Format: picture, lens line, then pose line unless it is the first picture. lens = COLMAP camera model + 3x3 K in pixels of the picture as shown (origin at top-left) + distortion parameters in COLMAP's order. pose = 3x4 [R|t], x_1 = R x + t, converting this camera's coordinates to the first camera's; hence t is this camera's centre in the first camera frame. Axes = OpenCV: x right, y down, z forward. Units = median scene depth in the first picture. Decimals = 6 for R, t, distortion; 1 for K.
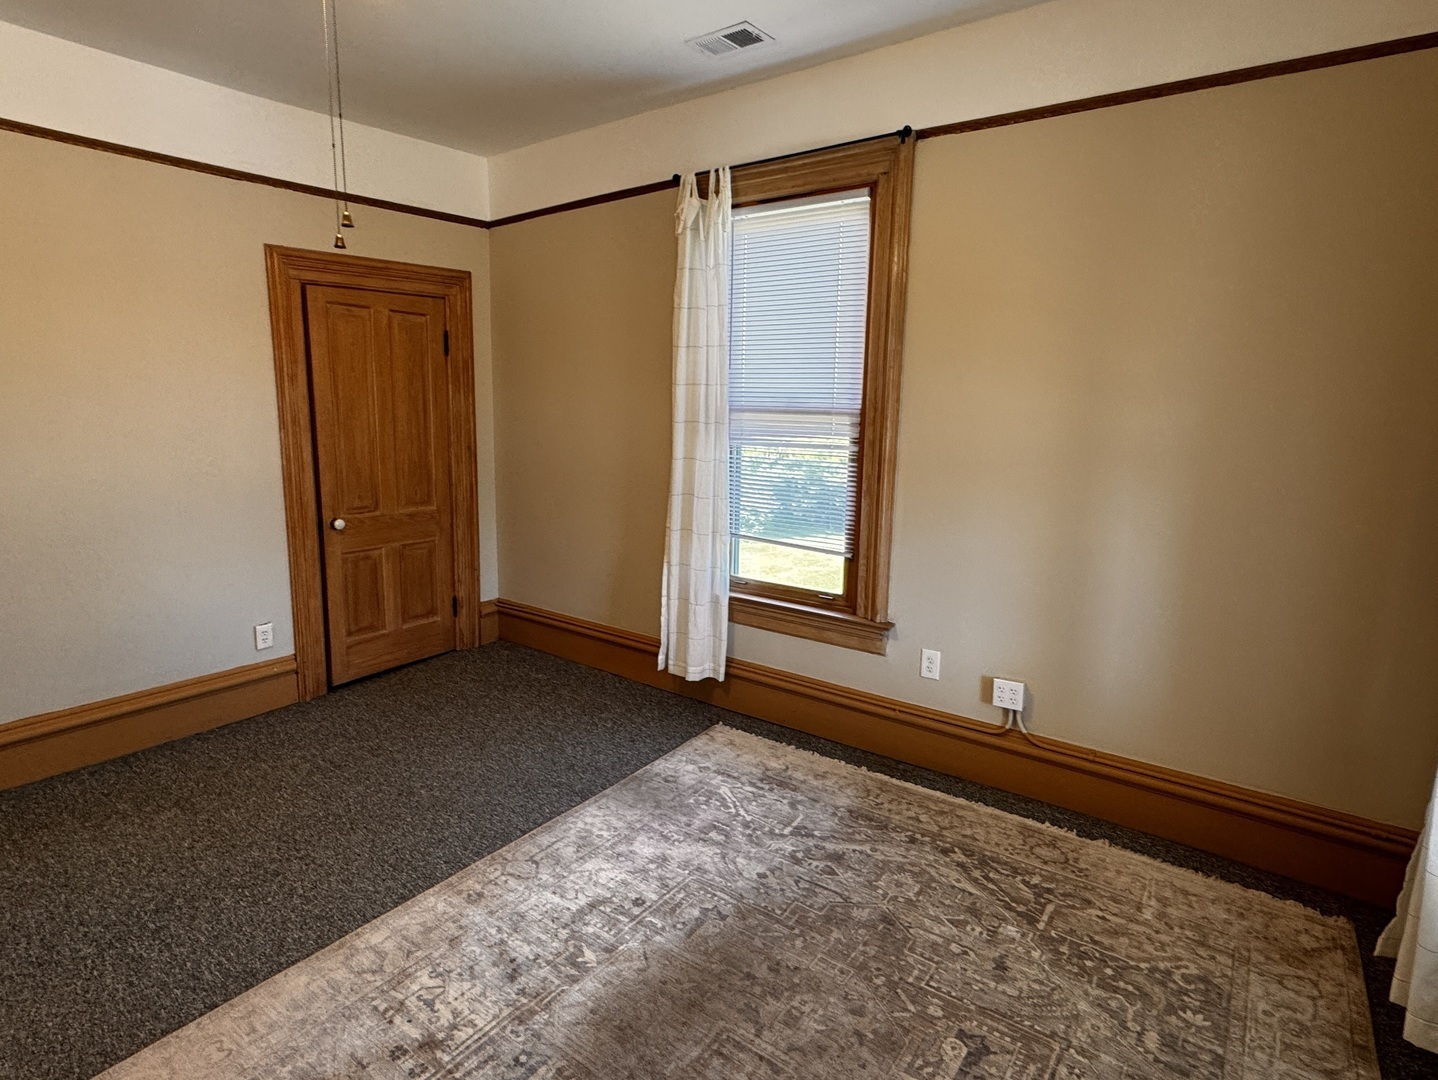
lens RADIAL K [[759.1, 0, 720.1], [0, 759.1, 541.6], [0, 0, 1]] dist [-0.002125, -0.000363]
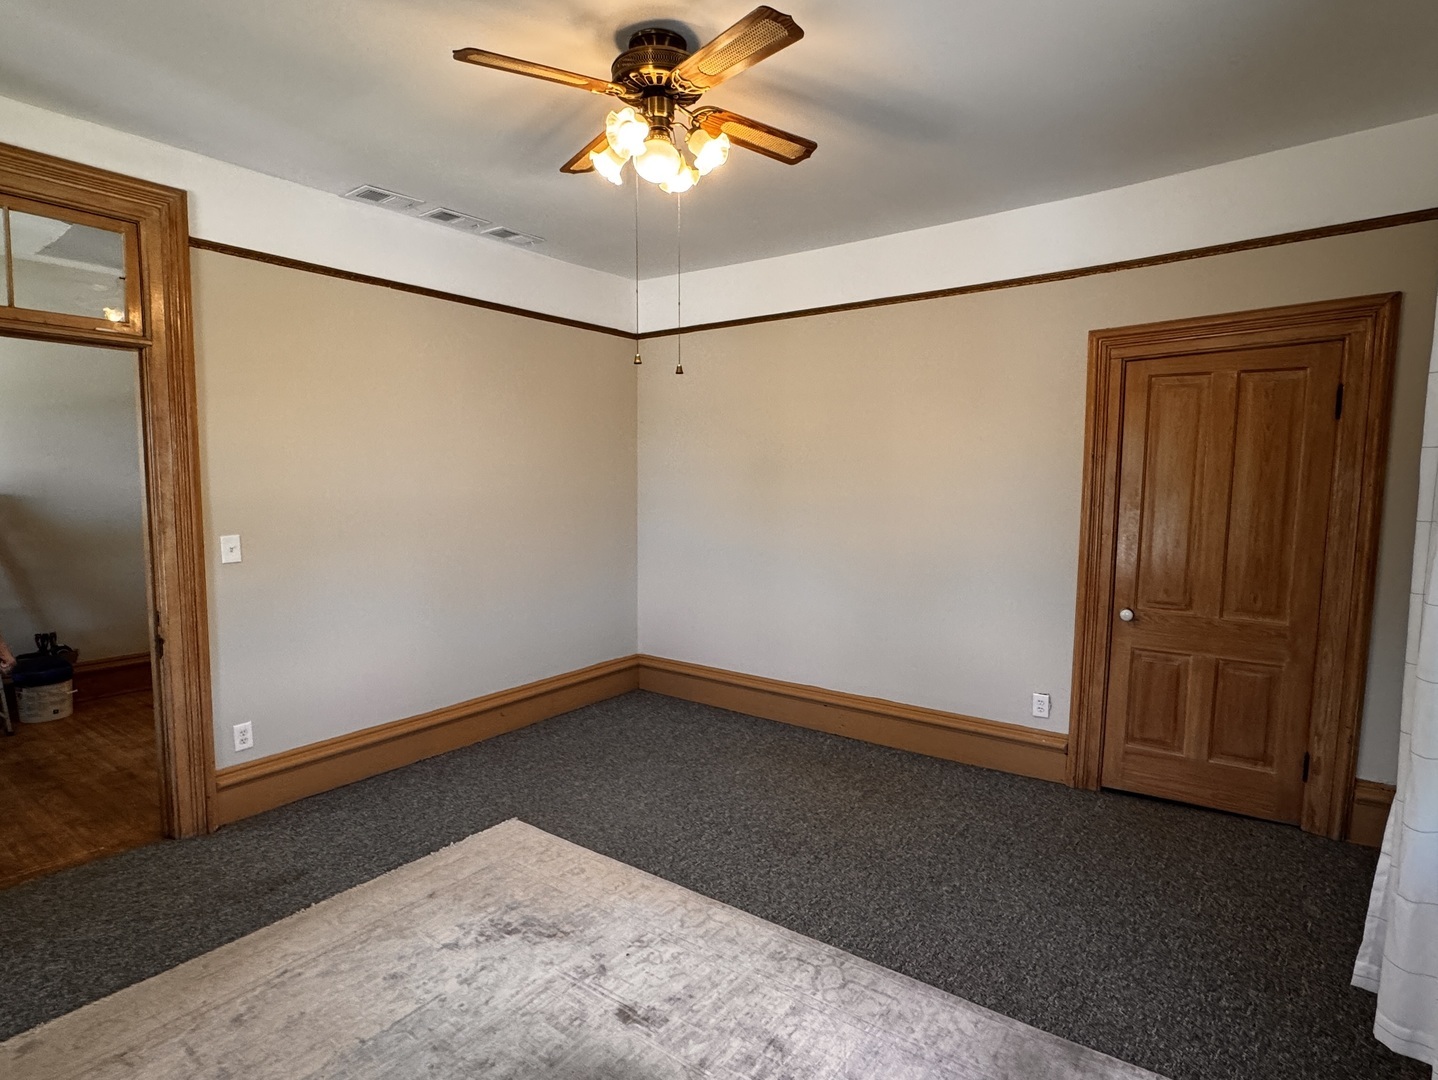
lens RADIAL K [[759.1, 0, 713.6], [0, 759.1, 545.1], [0, 0, 1]] dist [-0.002125, -0.000363]
pose [[0.008301, 0.080129, -0.996750, 0.379674], [-0.179438, 0.980724, 0.077346, -0.083038], [0.983734, 0.178213, 0.022519, 0.454231]]
